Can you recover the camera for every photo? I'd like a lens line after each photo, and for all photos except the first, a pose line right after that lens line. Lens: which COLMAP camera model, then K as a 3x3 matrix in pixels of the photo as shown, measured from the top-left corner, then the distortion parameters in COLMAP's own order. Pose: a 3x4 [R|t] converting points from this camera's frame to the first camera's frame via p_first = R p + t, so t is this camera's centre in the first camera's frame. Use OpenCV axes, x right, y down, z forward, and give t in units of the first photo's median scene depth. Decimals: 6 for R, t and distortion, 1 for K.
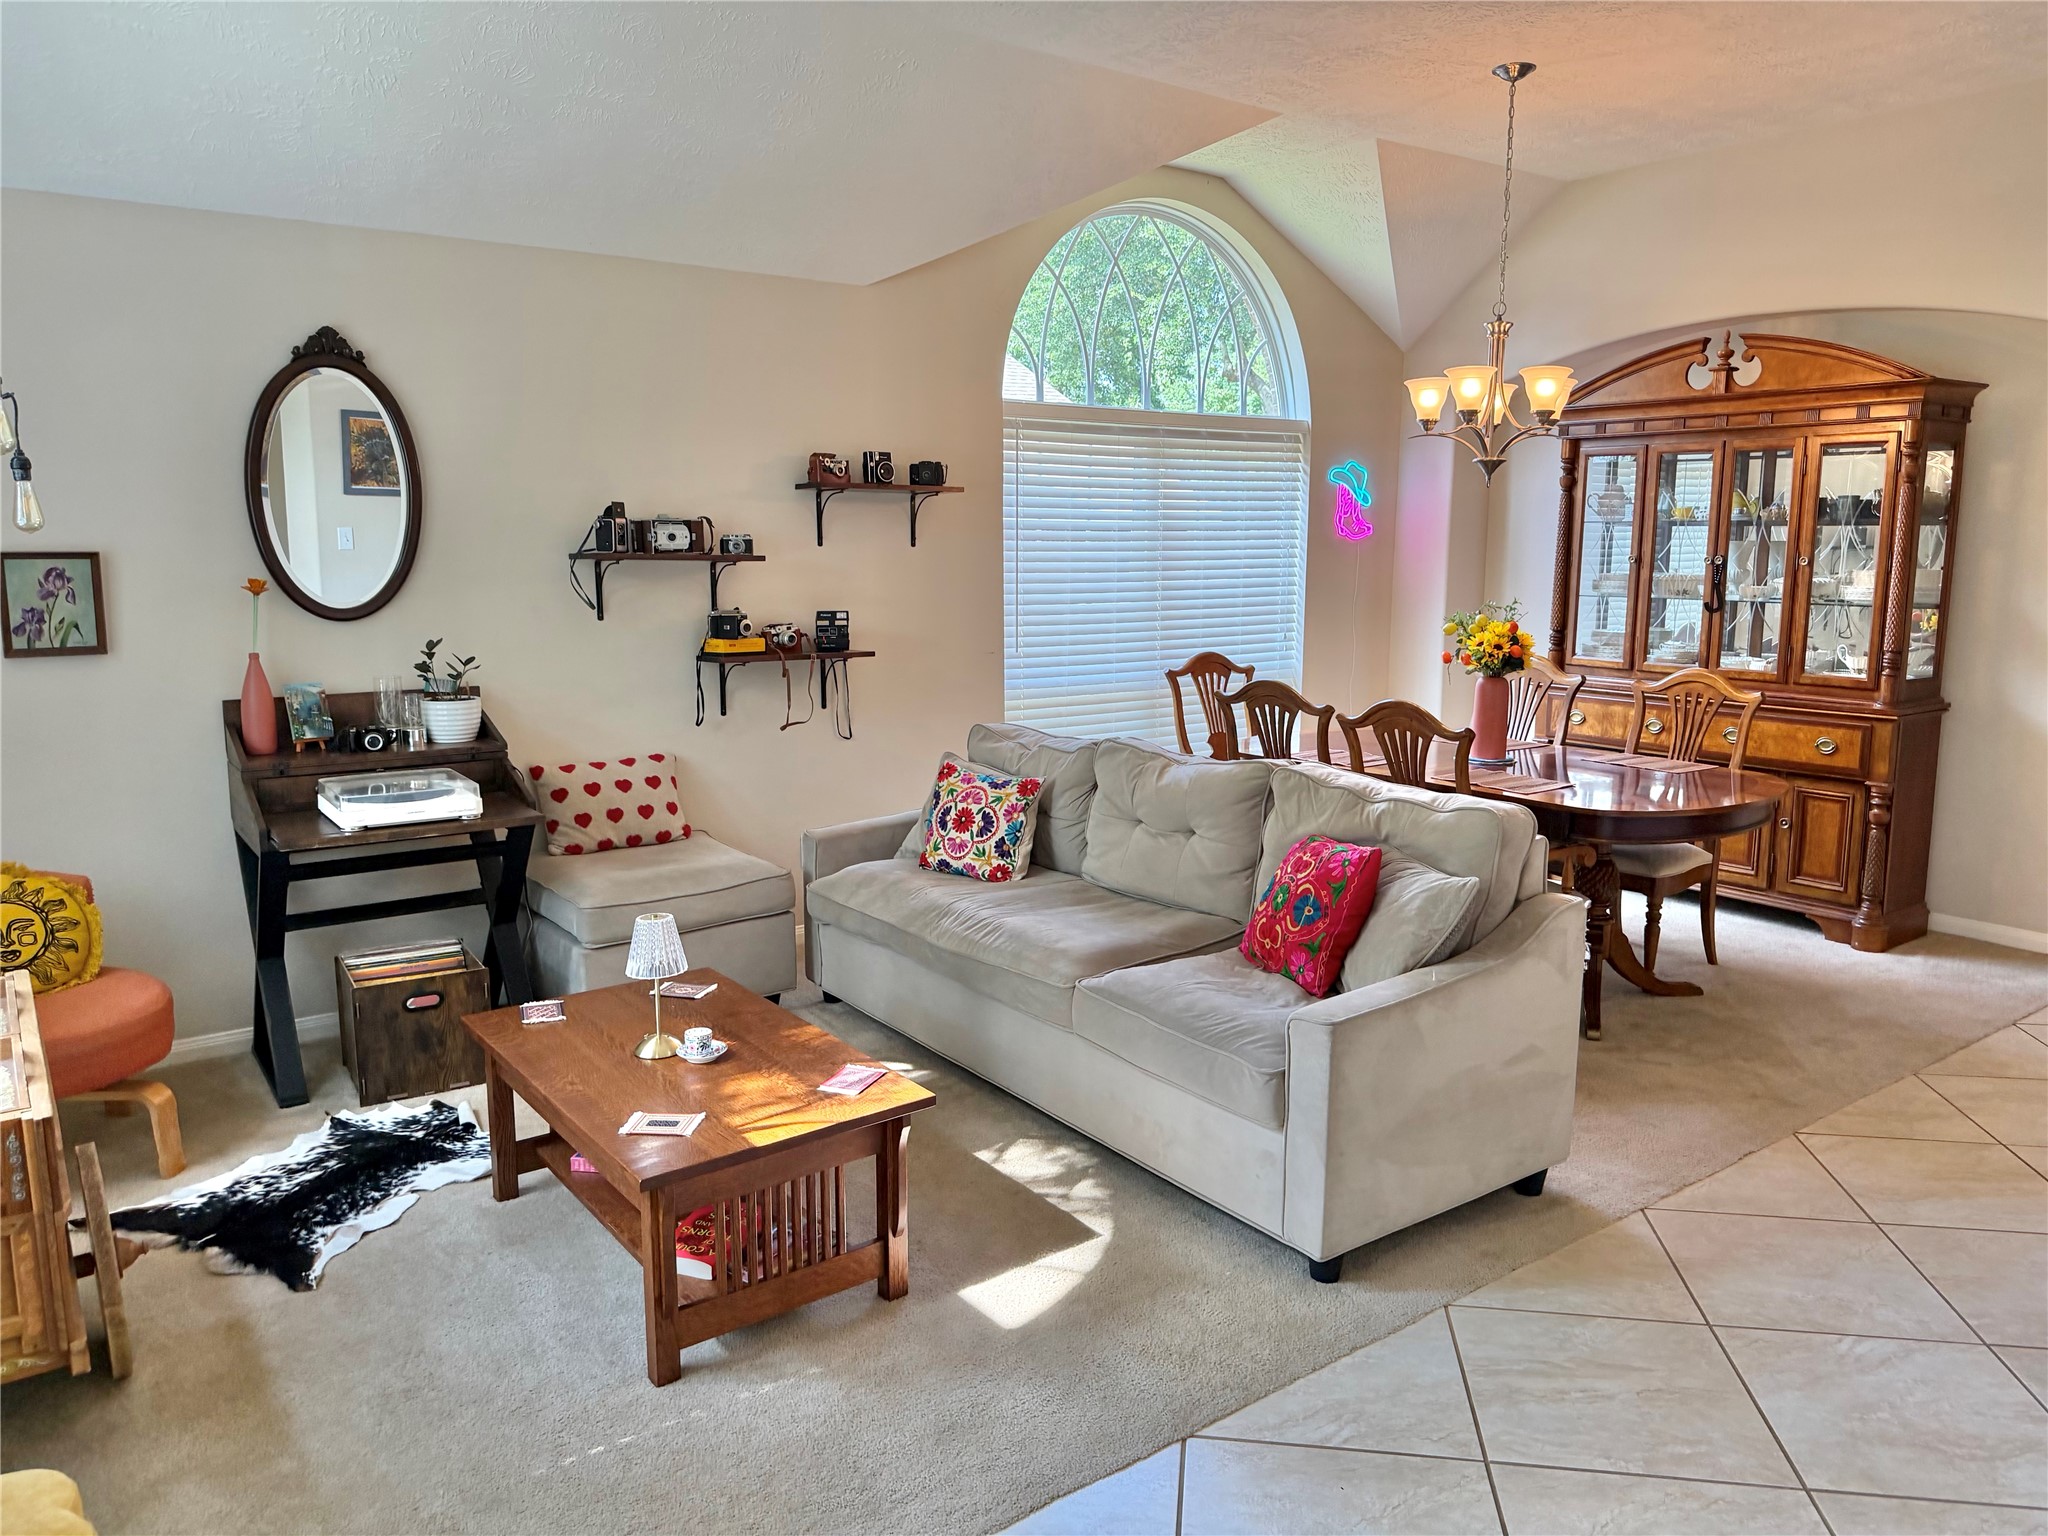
lens RADIAL K [[1453.3, 0, 1024.0], [0, 1453.3, 768.0], [0, 0, 1]] dist [0.007176, 0.005055]
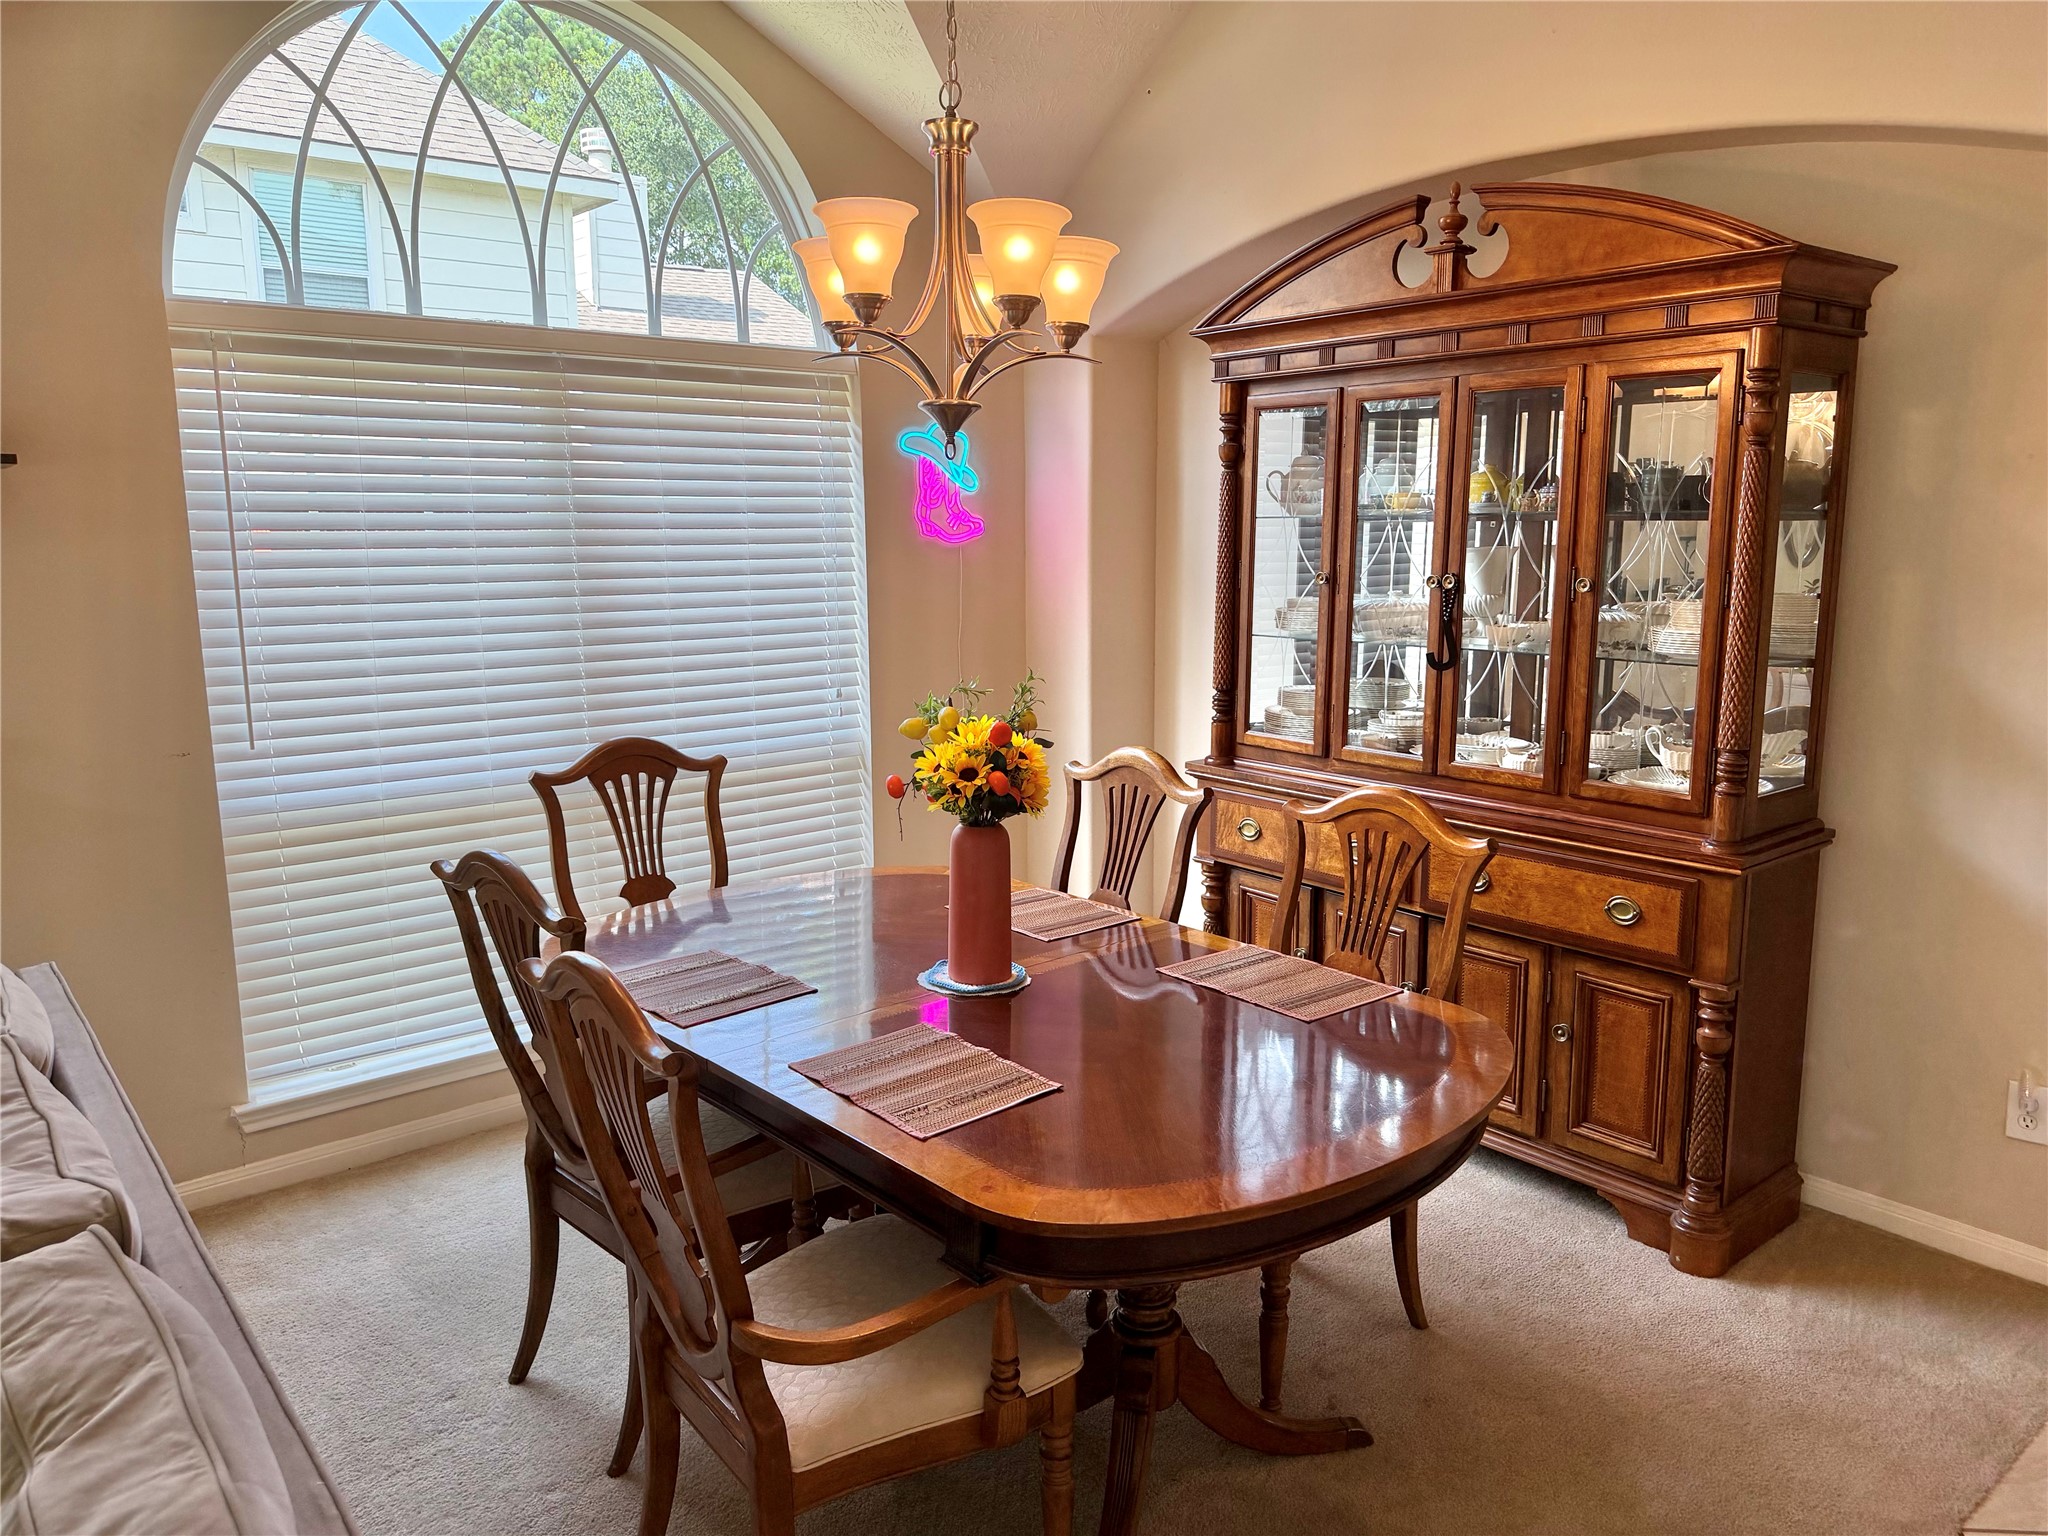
lens RADIAL K [[1427.5, 0, 1020.4], [0, 1427.5, 774.9], [0, 0, 1]] dist [0.071971, -0.098735]
pose [[0.998459, -0.017333, 0.052714, 0.287509], [0.016356, 0.999687, 0.018910, -0.083078], [-0.053026, -0.018019, 0.998431, 0.452283]]
